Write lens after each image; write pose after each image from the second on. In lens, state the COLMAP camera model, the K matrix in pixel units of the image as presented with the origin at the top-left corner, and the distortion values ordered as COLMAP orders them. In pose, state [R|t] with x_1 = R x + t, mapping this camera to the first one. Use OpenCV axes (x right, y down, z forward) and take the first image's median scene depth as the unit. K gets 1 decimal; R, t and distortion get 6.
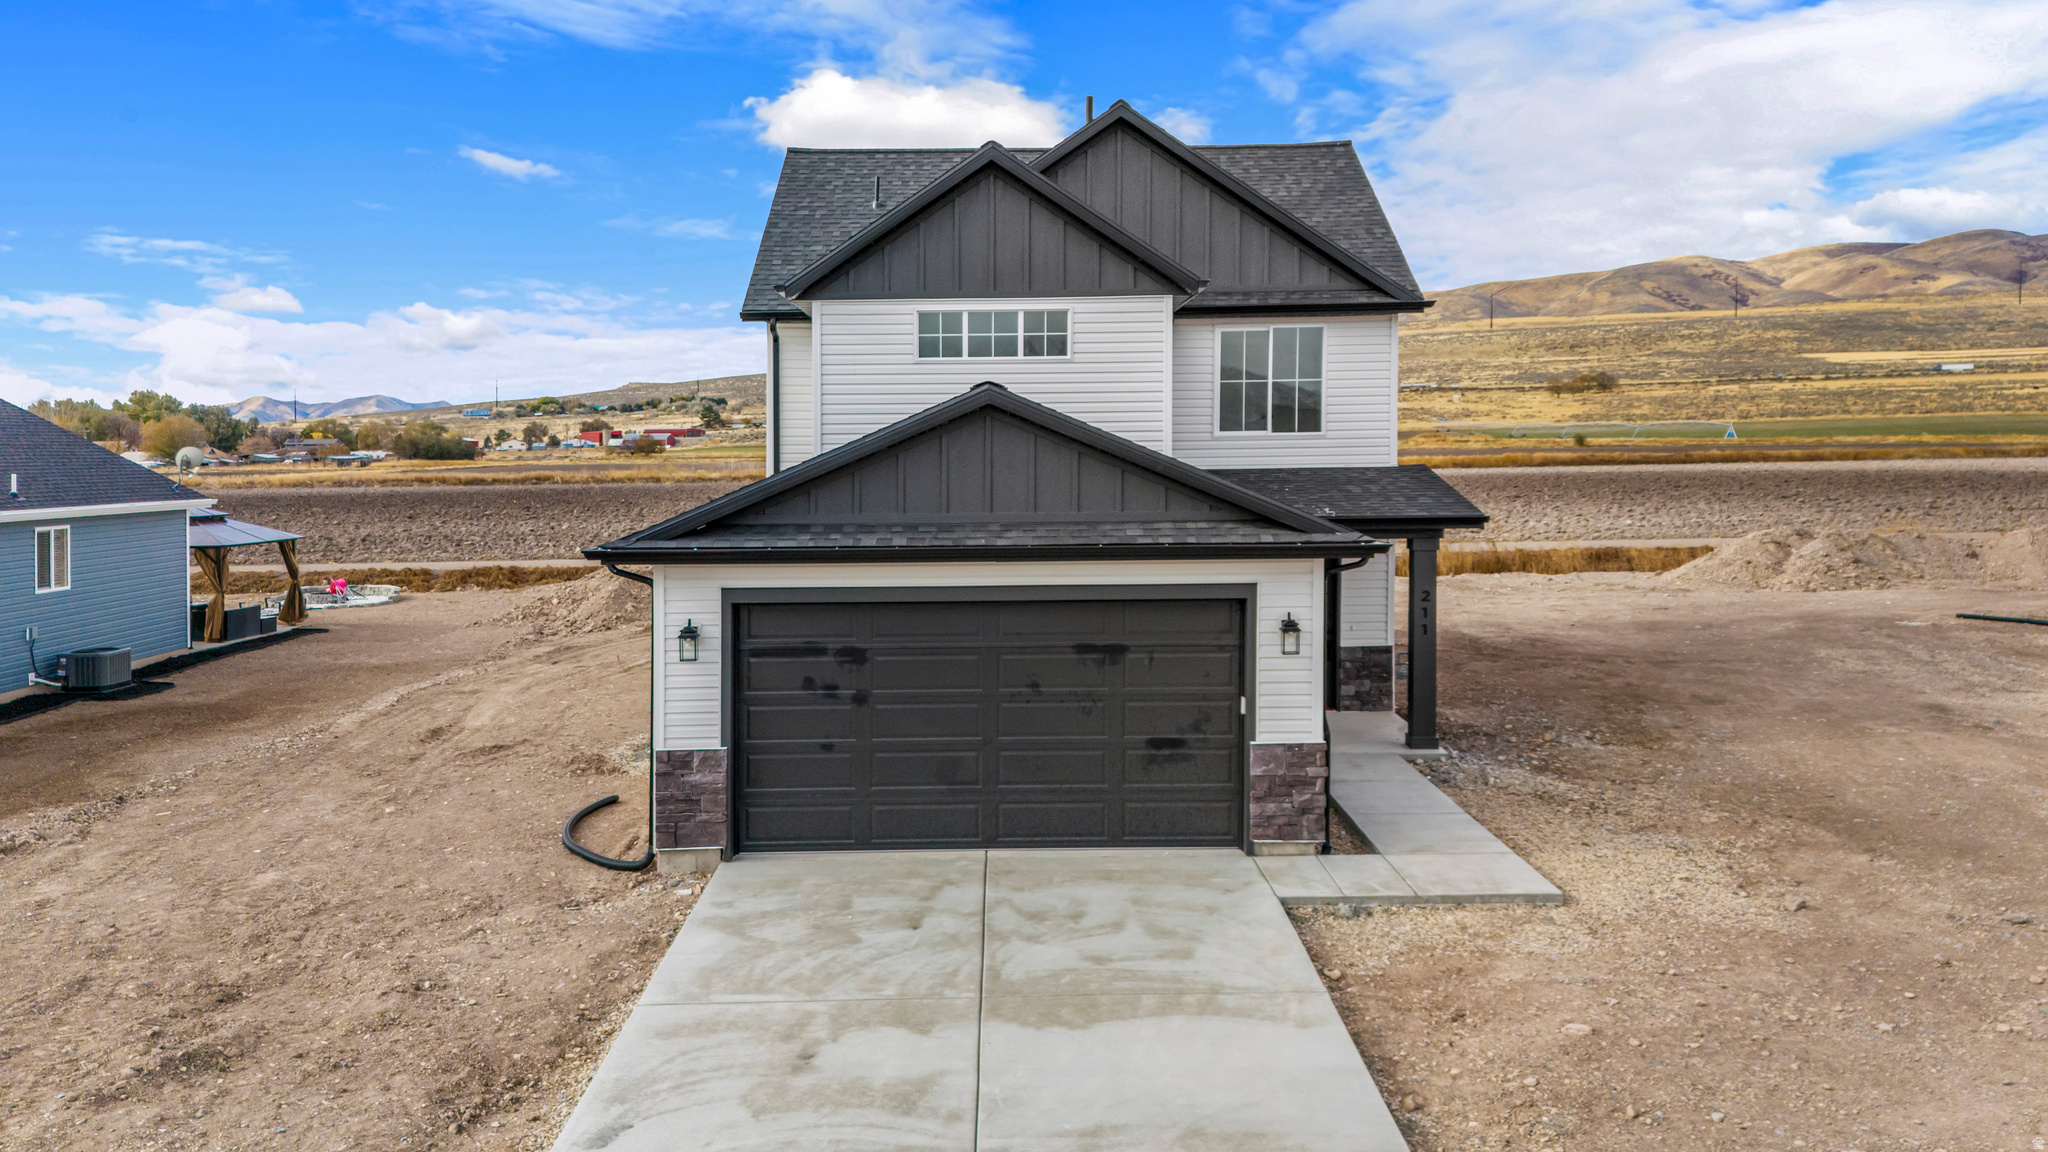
lens RADIAL K [[1524.3, 0, 1019.9], [0, 1524.3, 517.2], [0, 0, 1]] dist [0.071830, -0.071547]
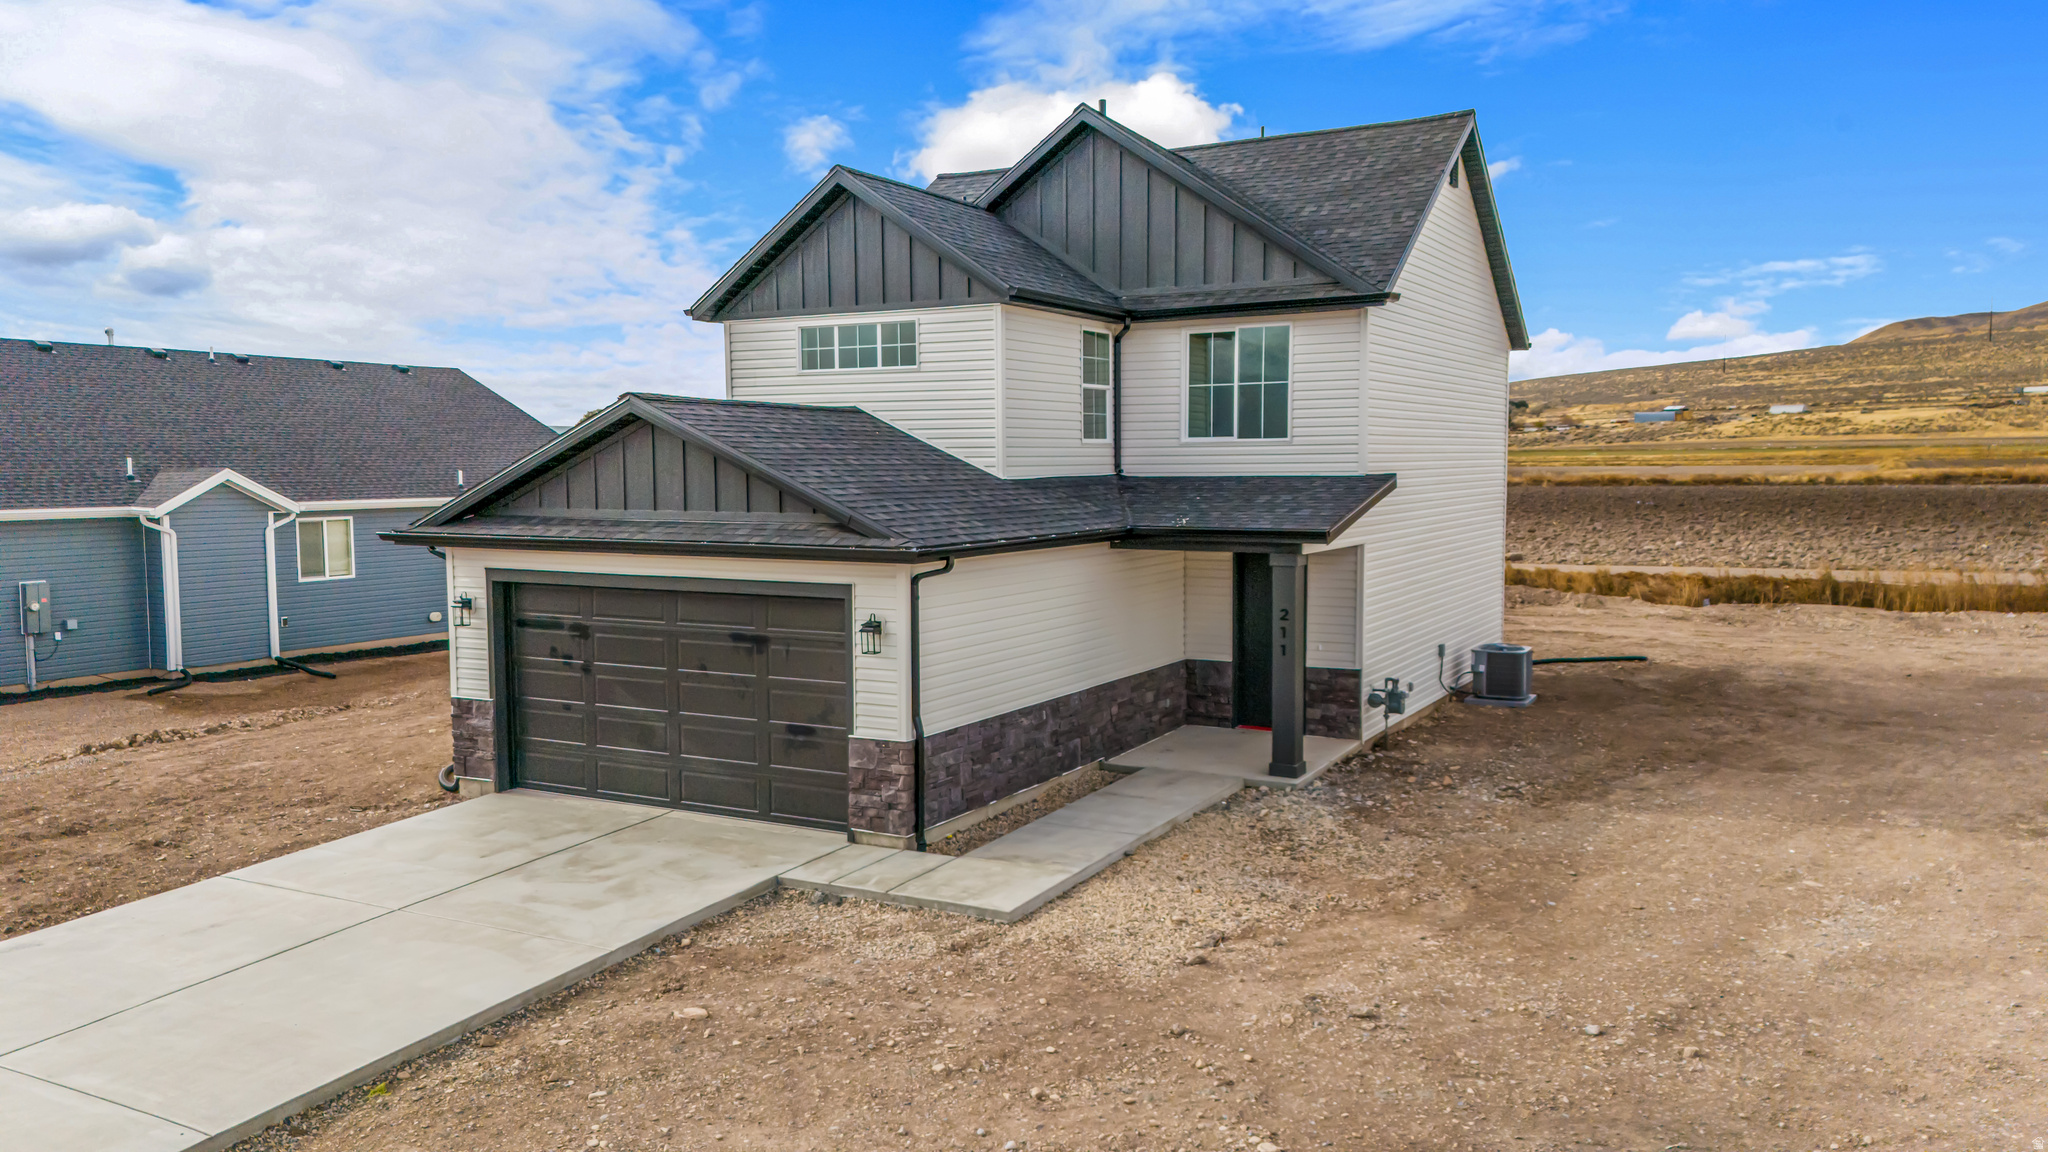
lens RADIAL K [[1497.5, 0, 1023.1], [0, 1497.5, 578.0], [0, 0, 1]] dist [0.078675, -0.076531]
pose [[0.869331, 0.044648, -0.492209, 0.274995], [-0.025816, 0.998654, 0.044990, -0.003677], [0.493556, -0.026404, 0.869313, 0.060362]]
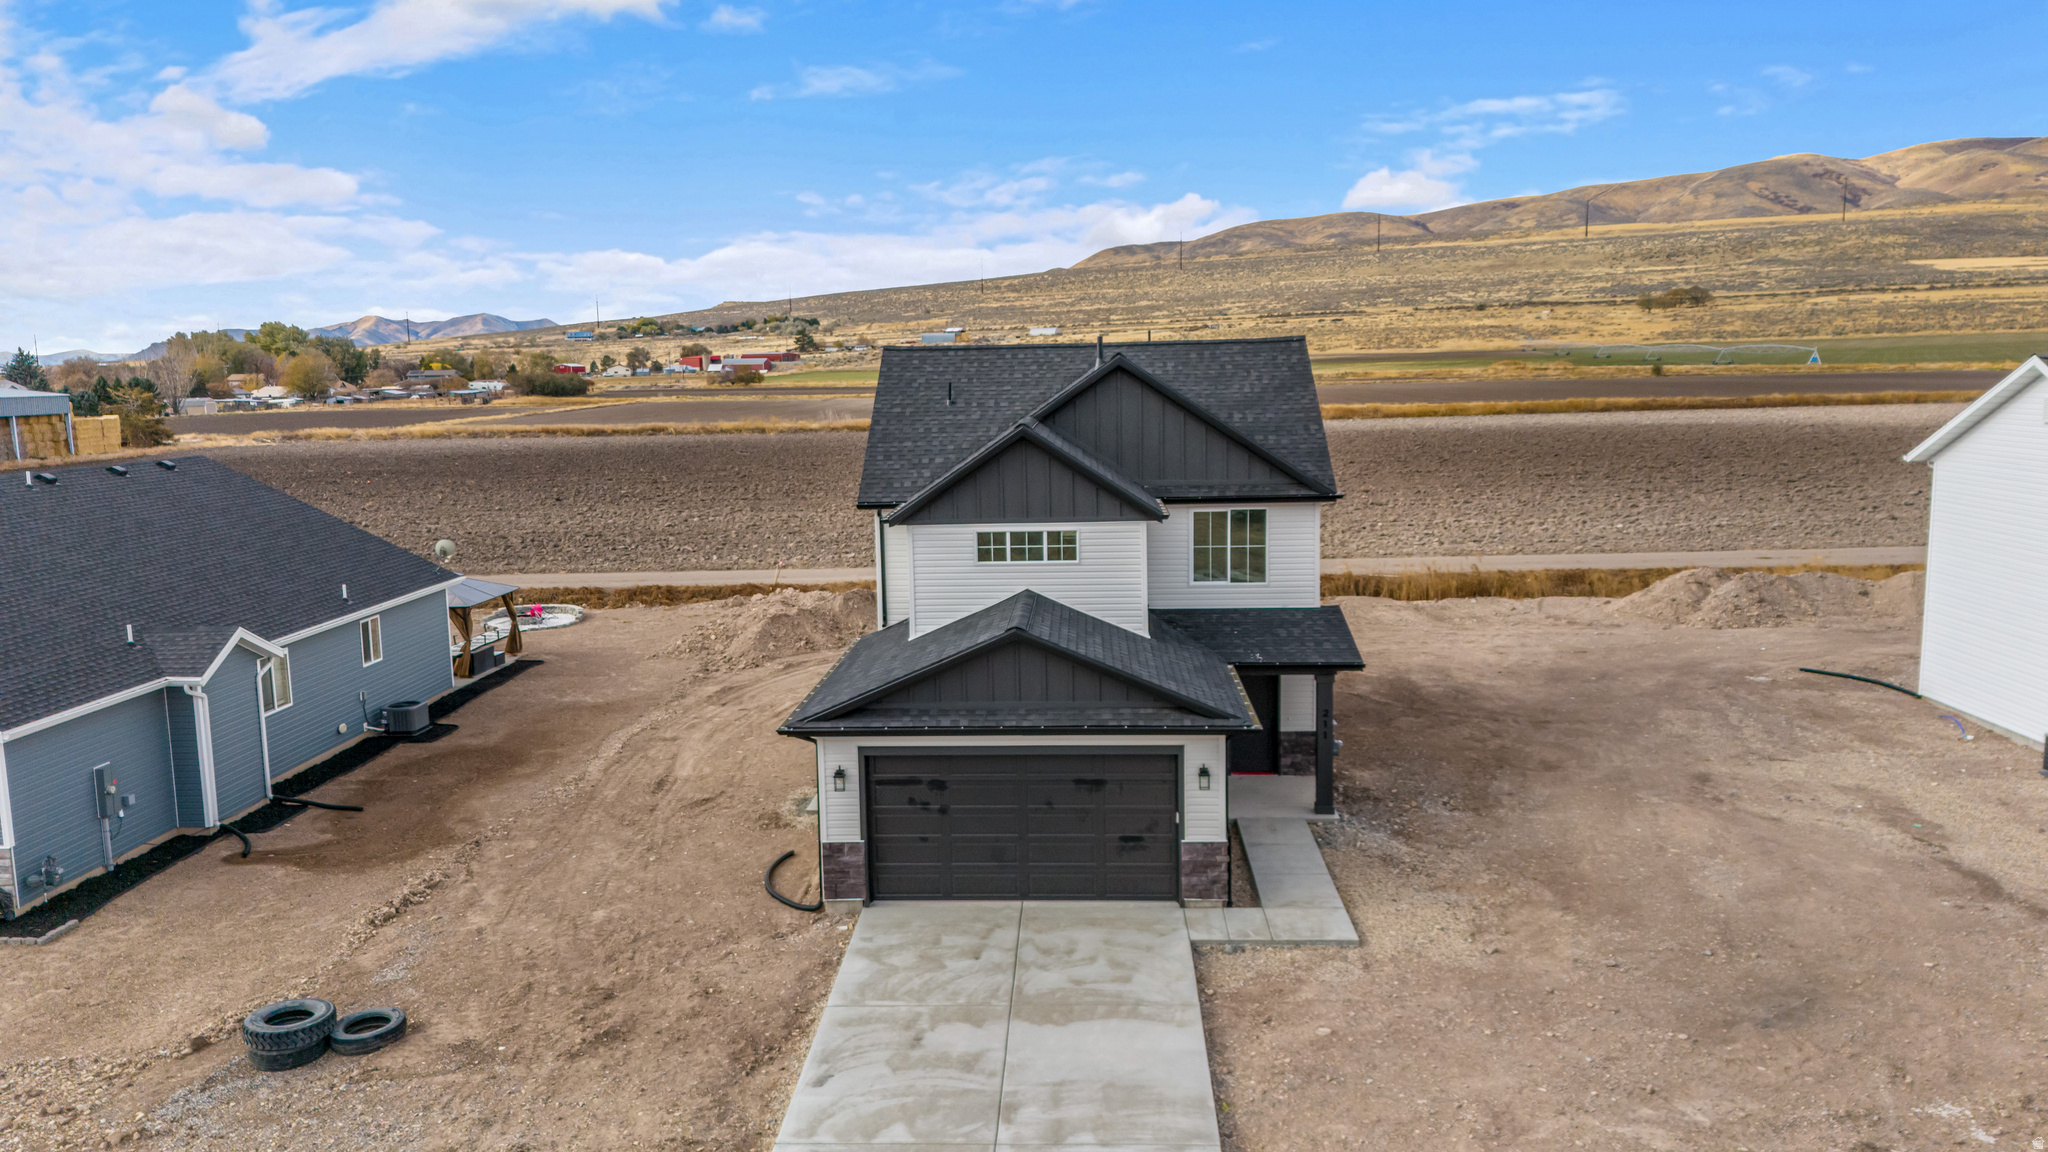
lens RADIAL K [[1500.9, 0, 1021.6], [0, 1500.9, 549.8], [0, 0, 1]] dist [0.069932, -0.067282]
pose [[0.998367, -0.000913, -0.057120, 0.025889], [0.005455, 0.996827, 0.079414, -0.106323], [0.056866, -0.079596, 0.995204, -0.214921]]
